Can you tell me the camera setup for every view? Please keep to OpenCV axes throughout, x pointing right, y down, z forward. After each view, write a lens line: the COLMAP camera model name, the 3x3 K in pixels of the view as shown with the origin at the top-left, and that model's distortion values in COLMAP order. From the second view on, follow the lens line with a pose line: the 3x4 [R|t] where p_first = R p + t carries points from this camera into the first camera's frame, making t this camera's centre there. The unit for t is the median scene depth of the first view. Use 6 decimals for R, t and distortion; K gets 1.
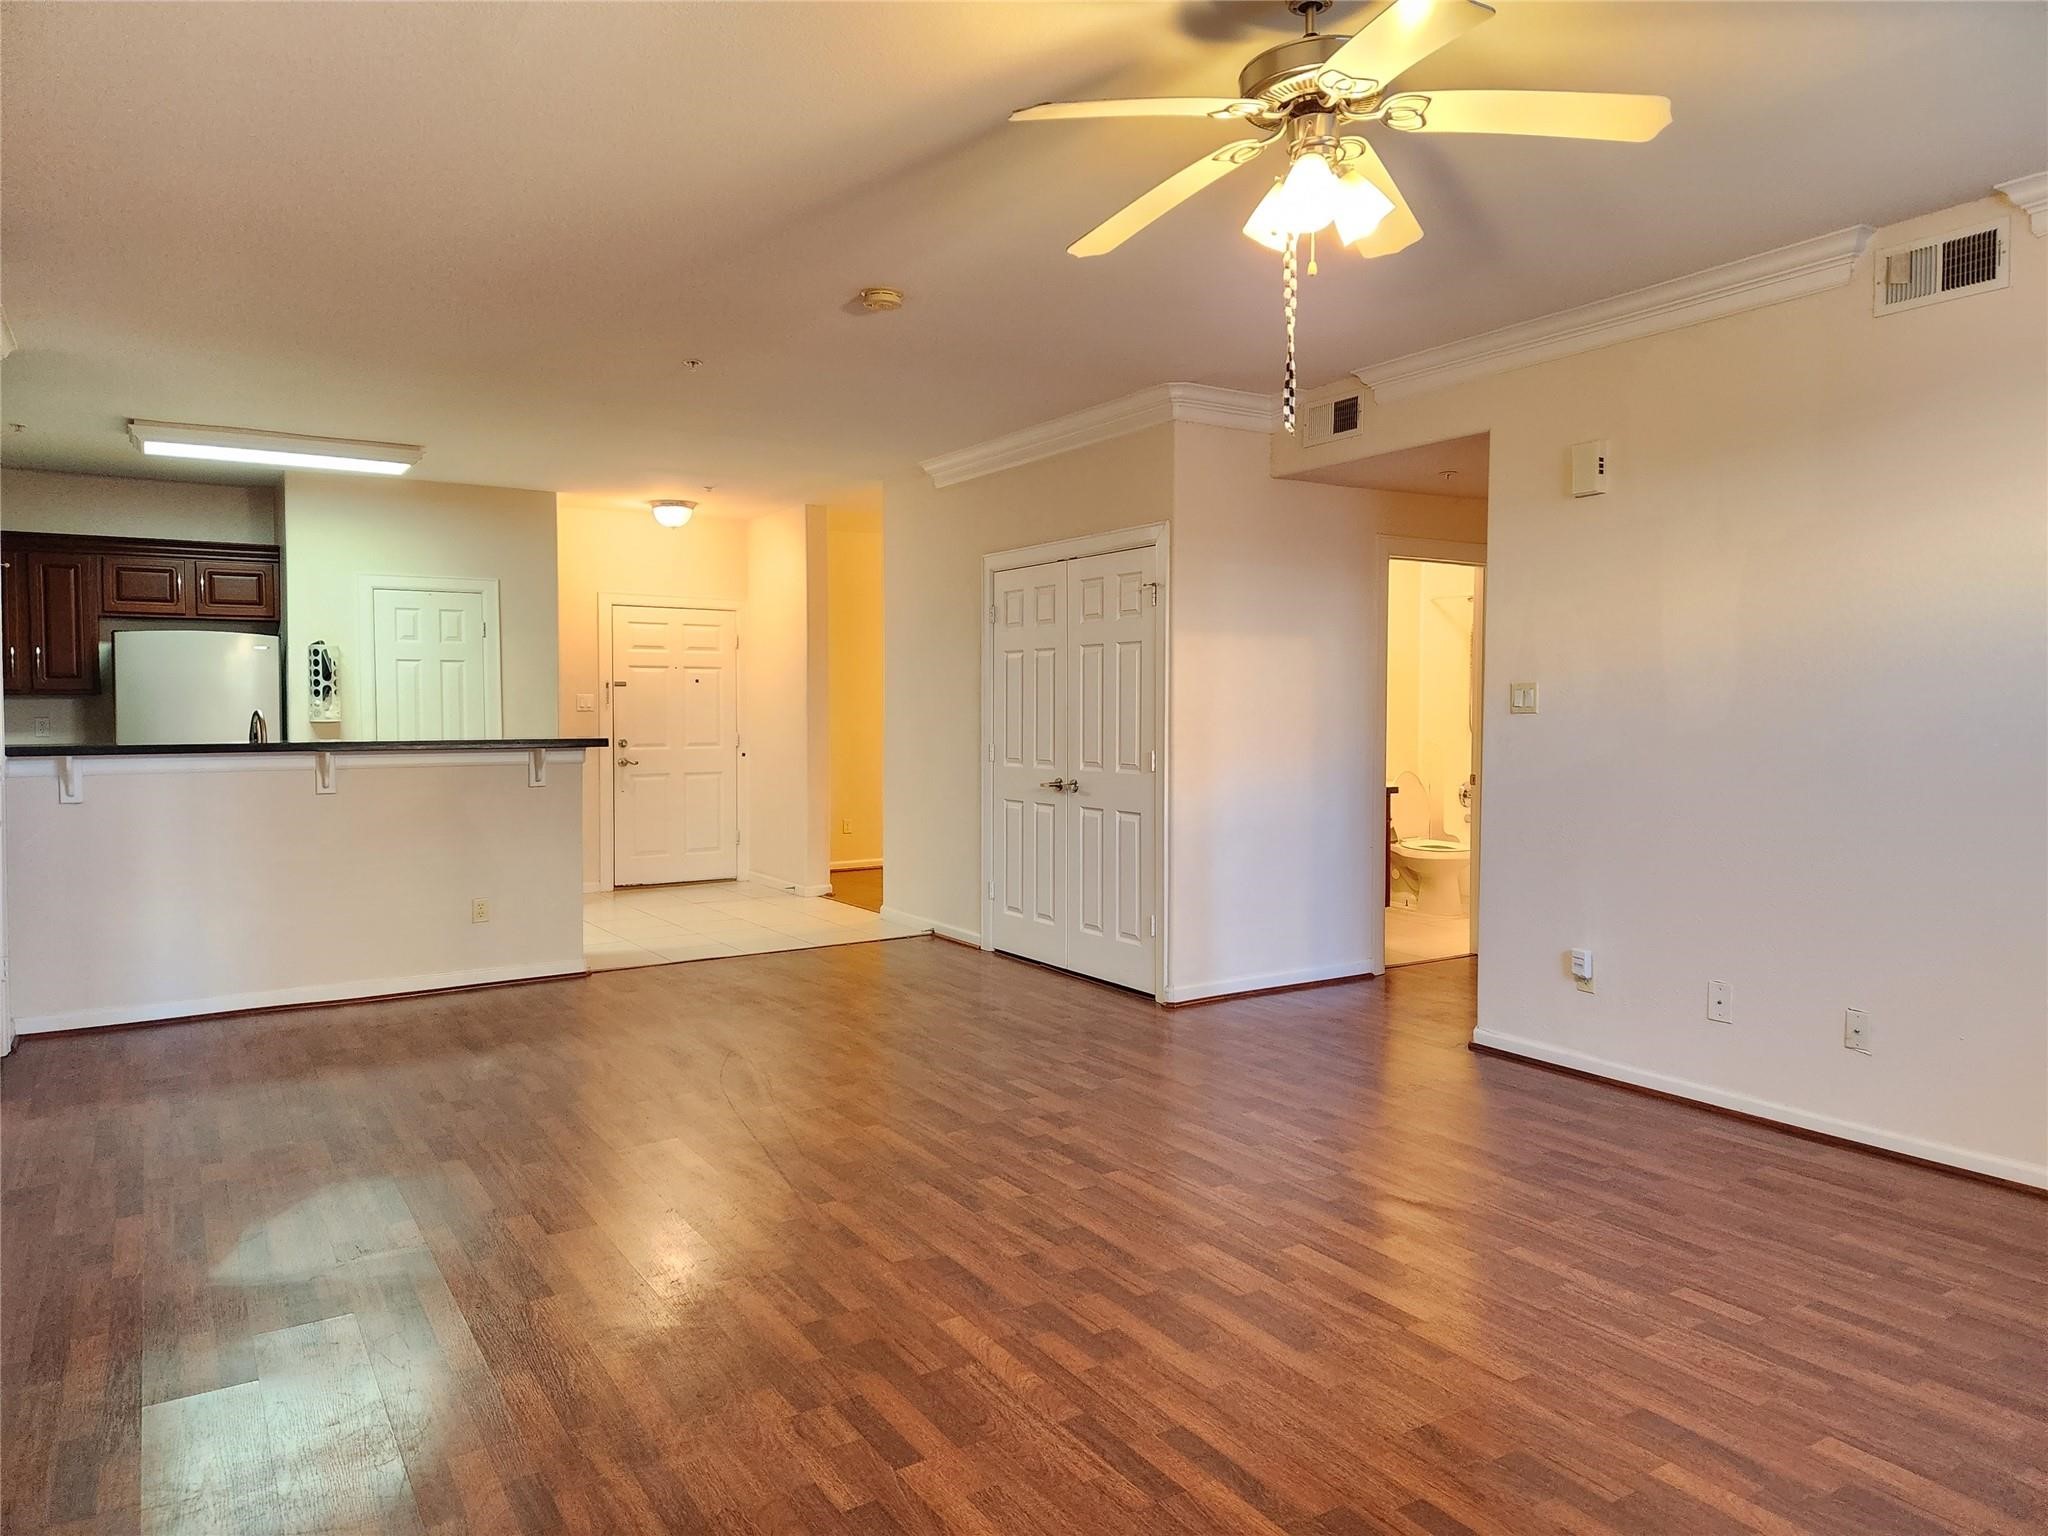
lens RADIAL K [[1351.9, 0, 1030.8], [0, 1351.9, 759.0], [0, 0, 1]] dist [0.097559, -0.097154]
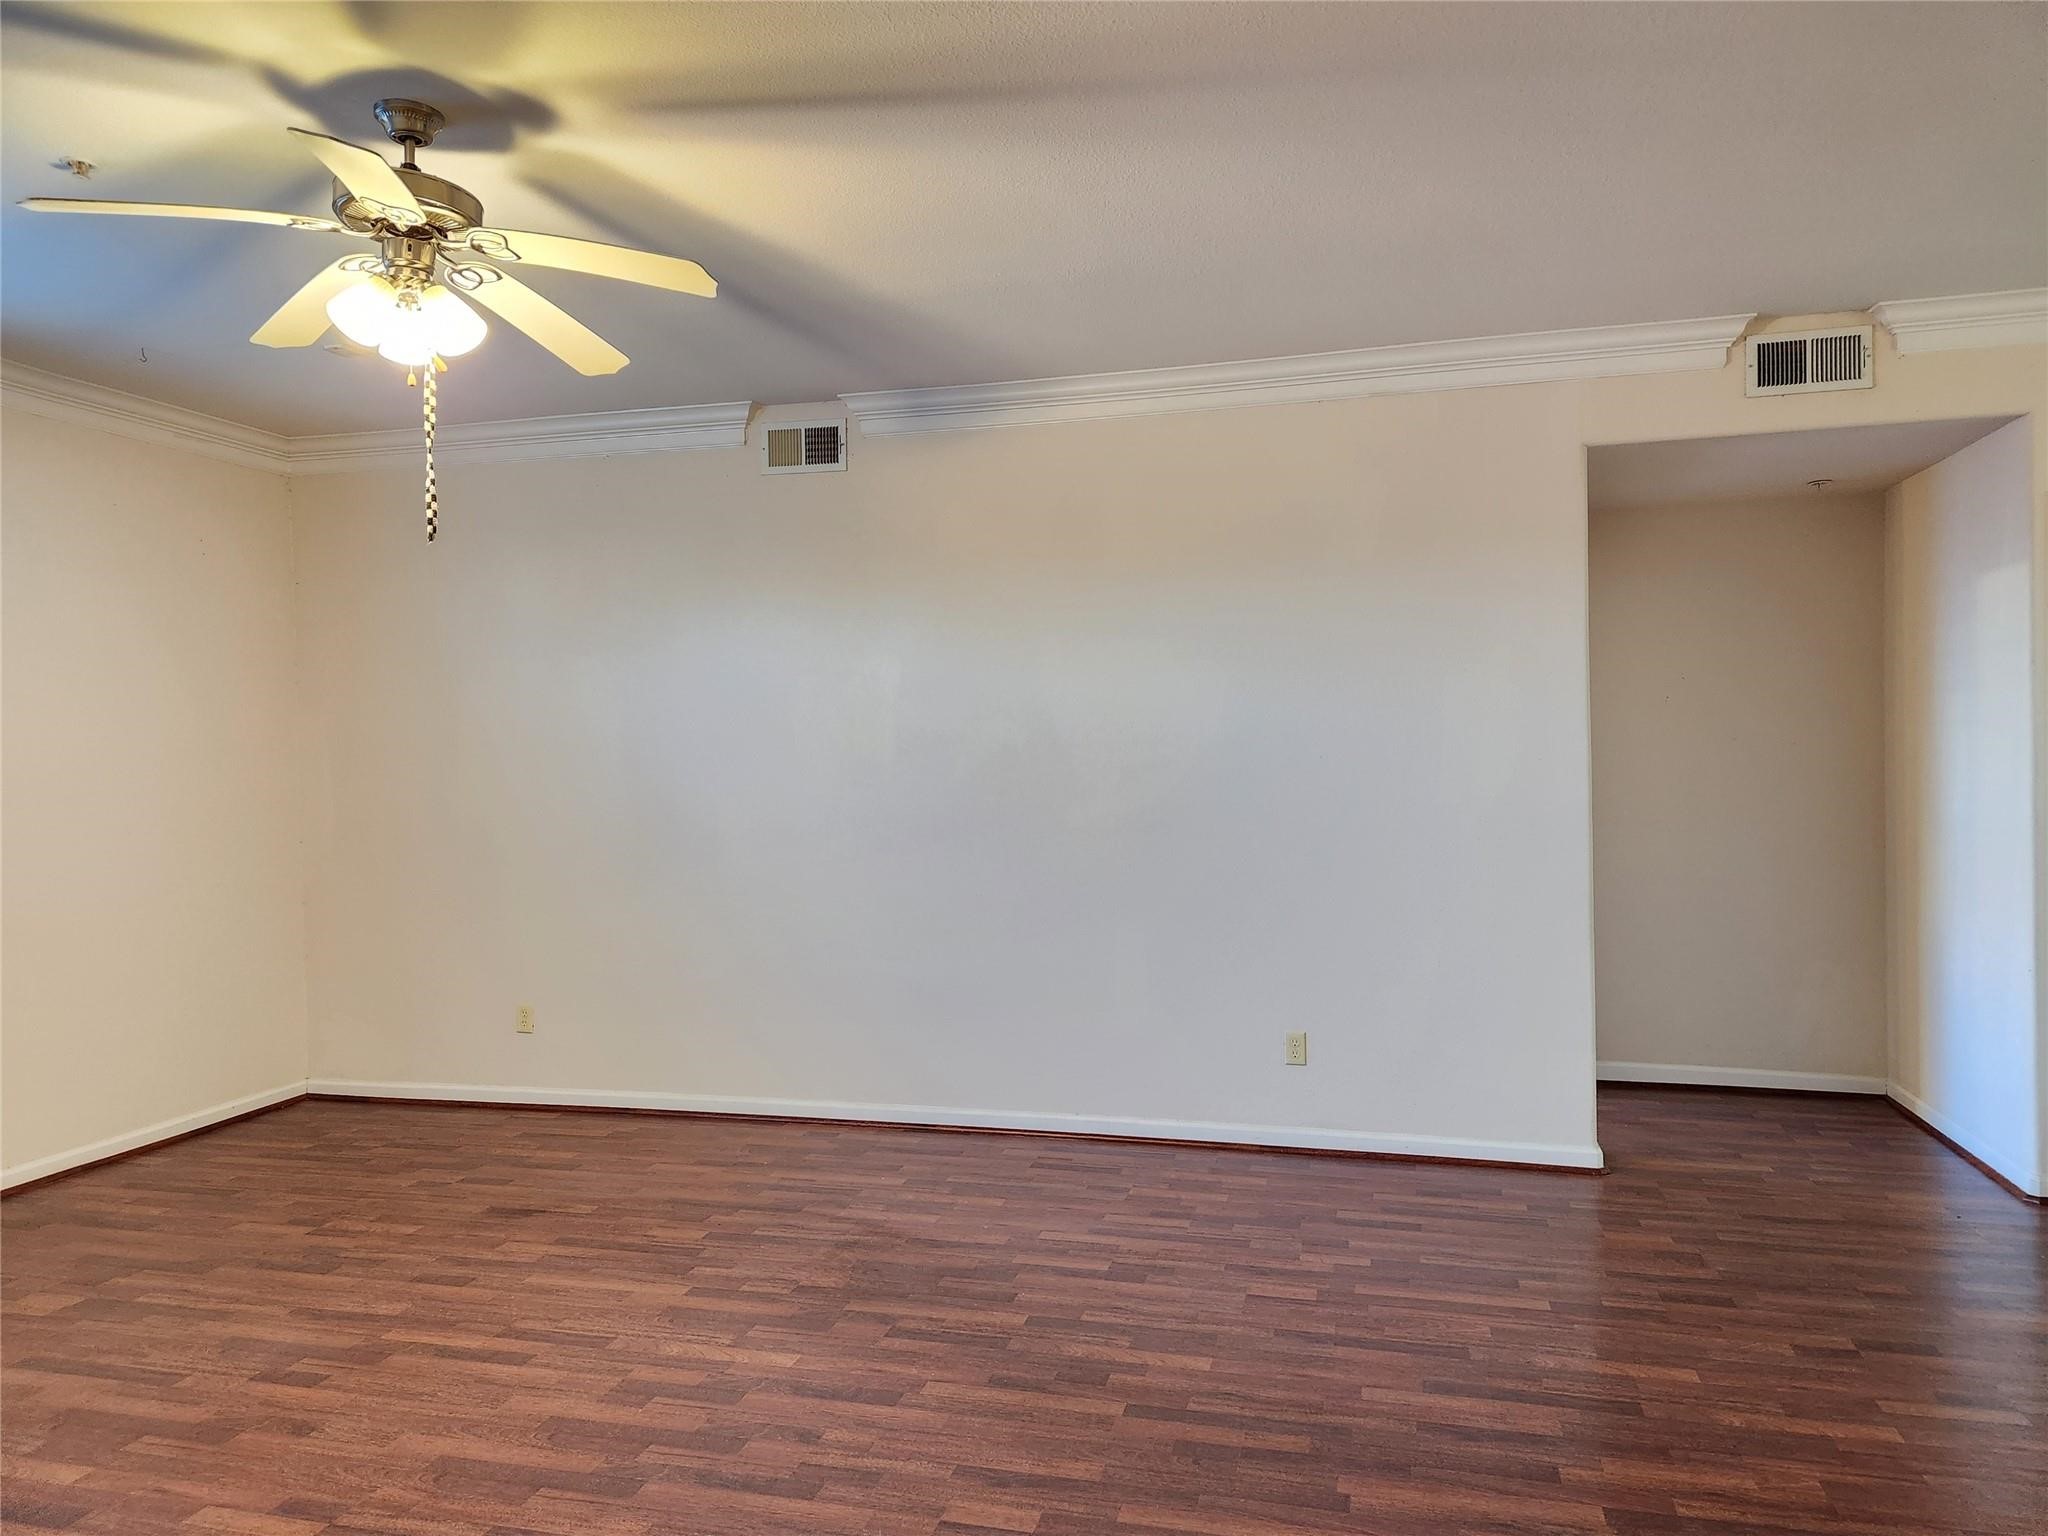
lens RADIAL K [[1362.3, 0, 1038.2], [0, 1362.3, 756.9], [0, 0, 1]] dist [0.087796, -0.081249]
pose [[-0.731126, 0.014380, -0.682091, 0.212332], [-0.009137, 0.999482, 0.030866, -0.037752], [0.682181, 0.028799, -0.730616, 0.763838]]
